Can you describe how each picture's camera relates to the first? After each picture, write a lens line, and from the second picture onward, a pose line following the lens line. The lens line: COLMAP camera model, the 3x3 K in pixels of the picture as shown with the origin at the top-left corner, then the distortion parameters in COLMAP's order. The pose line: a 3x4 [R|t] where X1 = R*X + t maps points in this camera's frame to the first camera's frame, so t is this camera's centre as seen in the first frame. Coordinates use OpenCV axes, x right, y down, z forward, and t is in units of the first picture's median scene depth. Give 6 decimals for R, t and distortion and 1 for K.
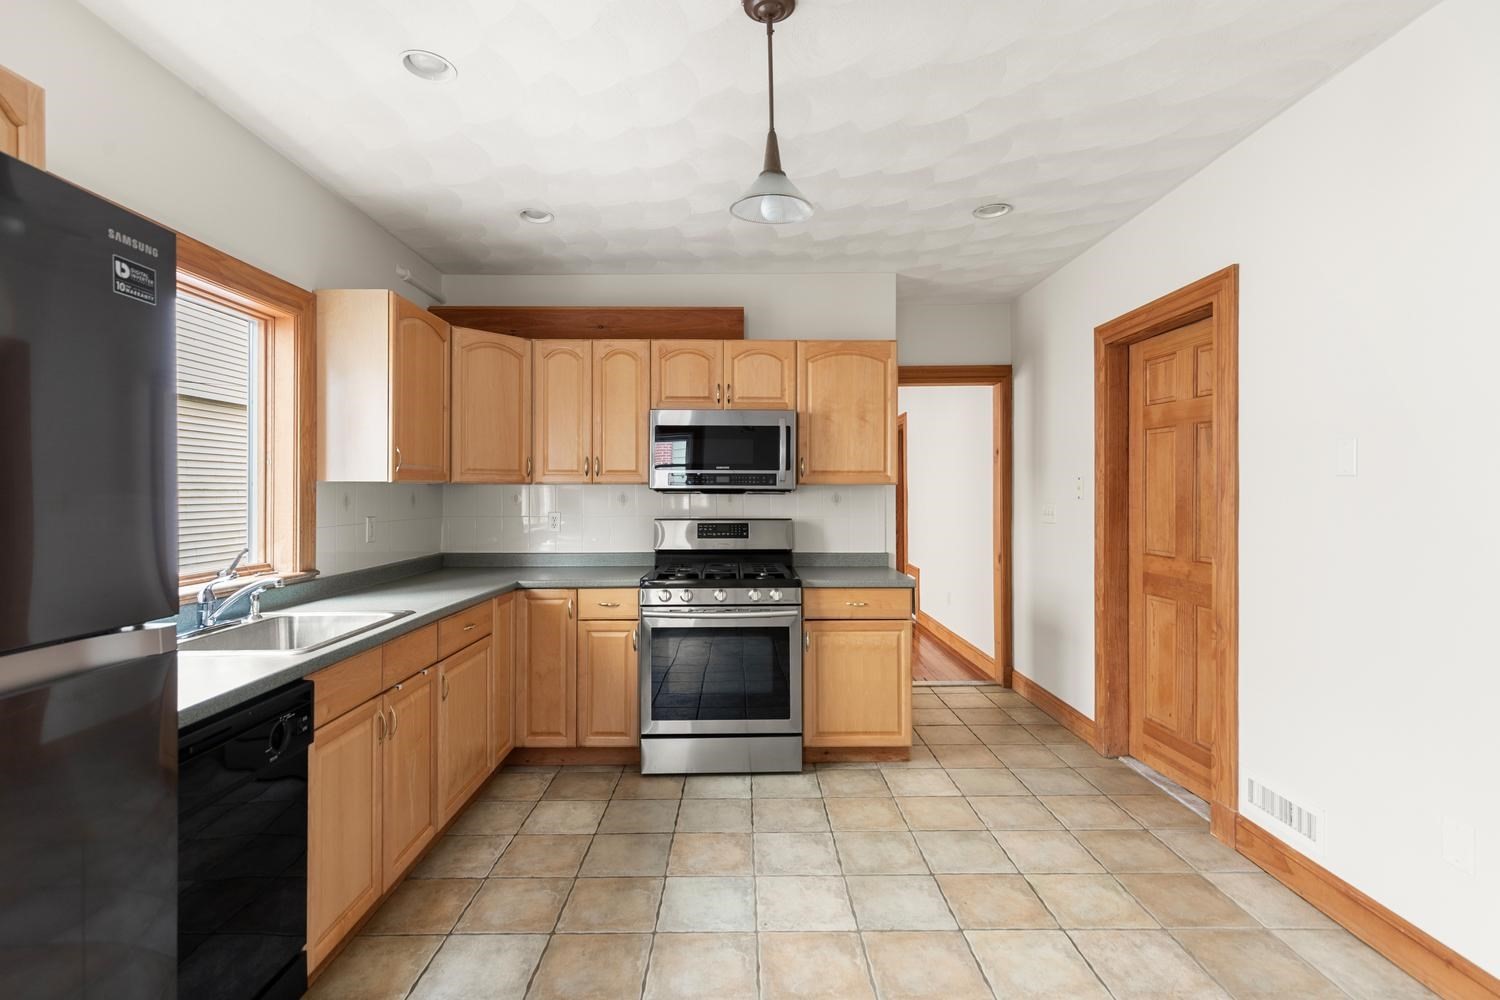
lens RADIAL K [[686.1, 0, 745.7], [0, 686.1, 490.6], [0, 0, 1]] dist [0.002767, -0.000168]
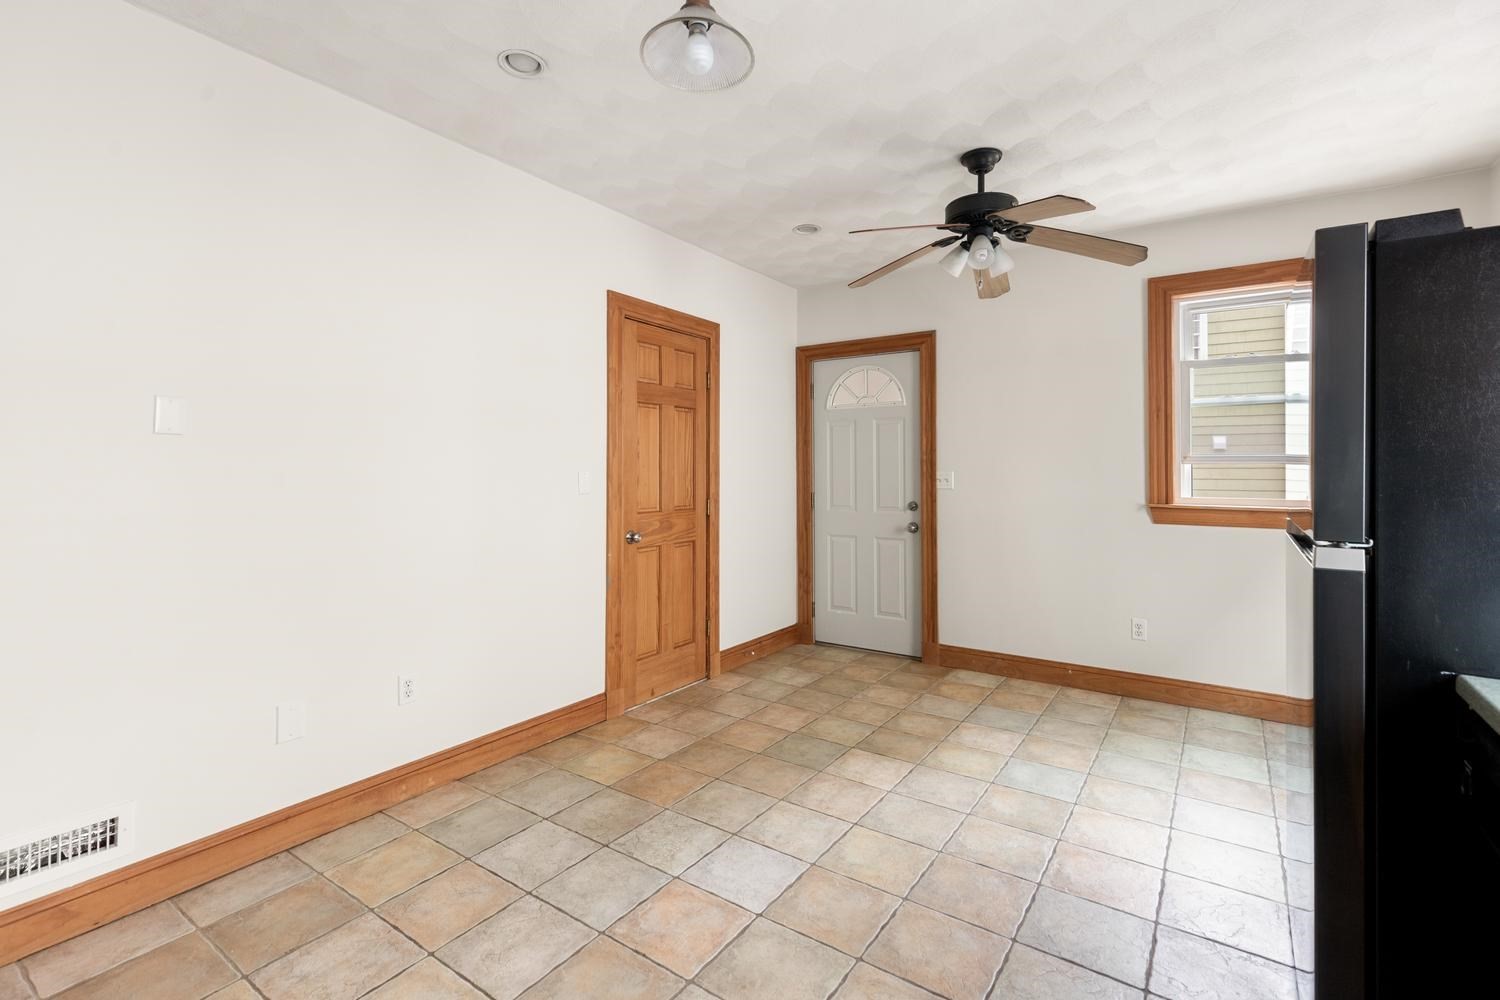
lens RADIAL K [[686.1, 0, 745.7], [0, 686.1, 490.6], [0, 0, 1]] dist [0.002767, -0.000168]
pose [[-0.814084, -0.018038, 0.580467, -0.232029], [0.000285, 0.999505, 0.031459, 0.017036], [-0.580748, 0.025776, -0.813676, 0.857225]]
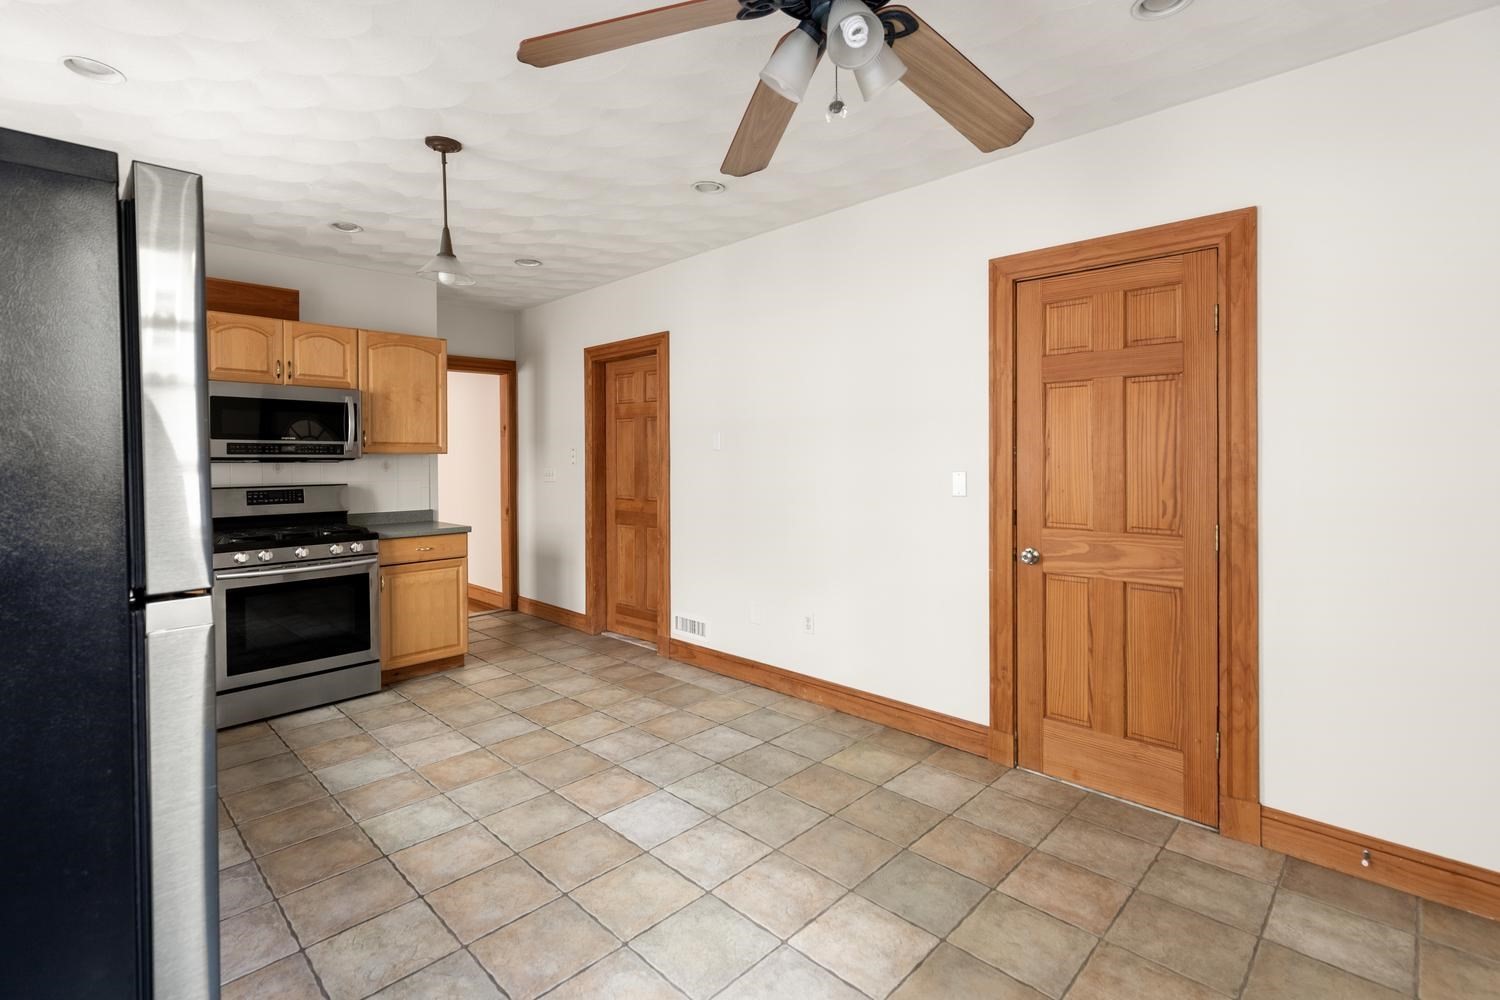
lens RADIAL K [[686.1, 0, 745.7], [0, 686.1, 490.6], [0, 0, 1]] dist [0.002767, -0.000168]
pose [[0.705262, -0.037069, 0.707977, -0.318173], [0.003472, 0.998801, 0.048838, -0.001272], [-0.708938, -0.031986, 0.704545, -0.310473]]
